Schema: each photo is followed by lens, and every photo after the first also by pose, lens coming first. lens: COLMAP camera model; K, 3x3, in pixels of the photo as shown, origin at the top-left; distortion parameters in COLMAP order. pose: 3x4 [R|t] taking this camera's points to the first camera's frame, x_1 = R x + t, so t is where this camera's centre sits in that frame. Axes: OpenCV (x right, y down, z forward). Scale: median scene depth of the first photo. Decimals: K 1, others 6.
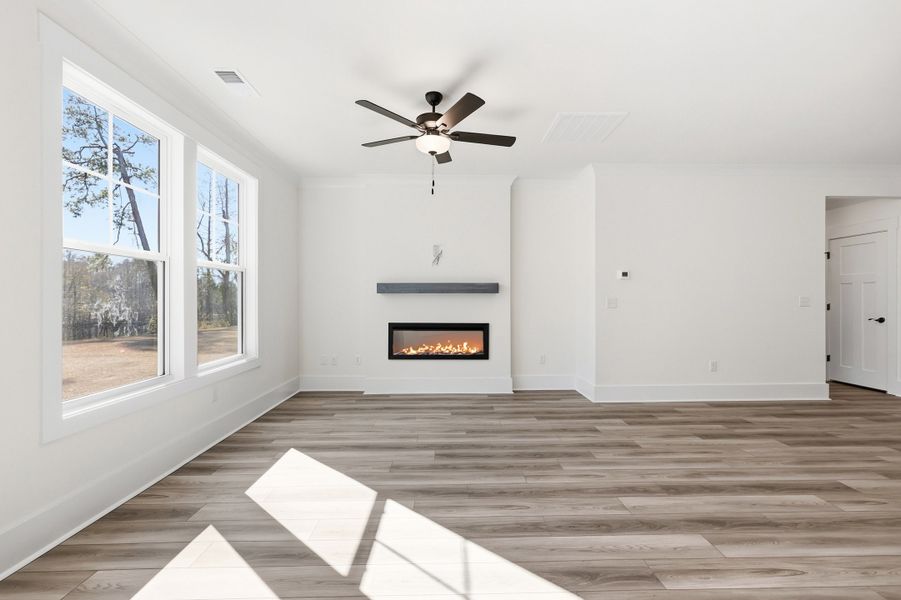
lens RADIAL K [[371.4, 0, 458.5], [0, 371.4, 300.8], [0, 0, 1]] dist [-0.000487, -0.000273]
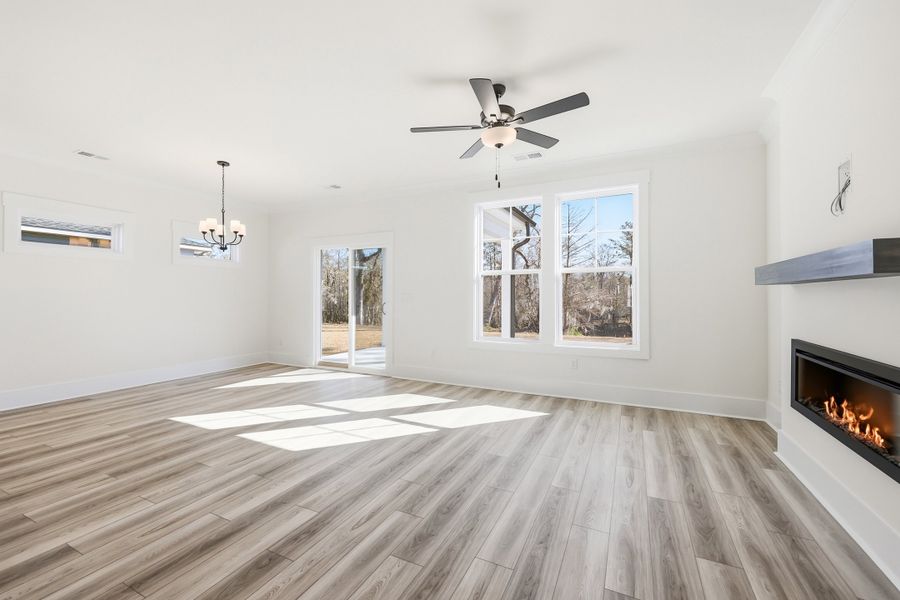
lens RADIAL K [[371.0, 0, 458.0], [0, 371.0, 300.8], [0, 0, 1]] dist [-0.000487, -0.000273]
pose [[-0.460958, 0.010963, -0.887354, 0.941774], [-0.002008, 0.999908, 0.013397, -0.004453], [0.887420, 0.007957, -0.460893, 1.509024]]
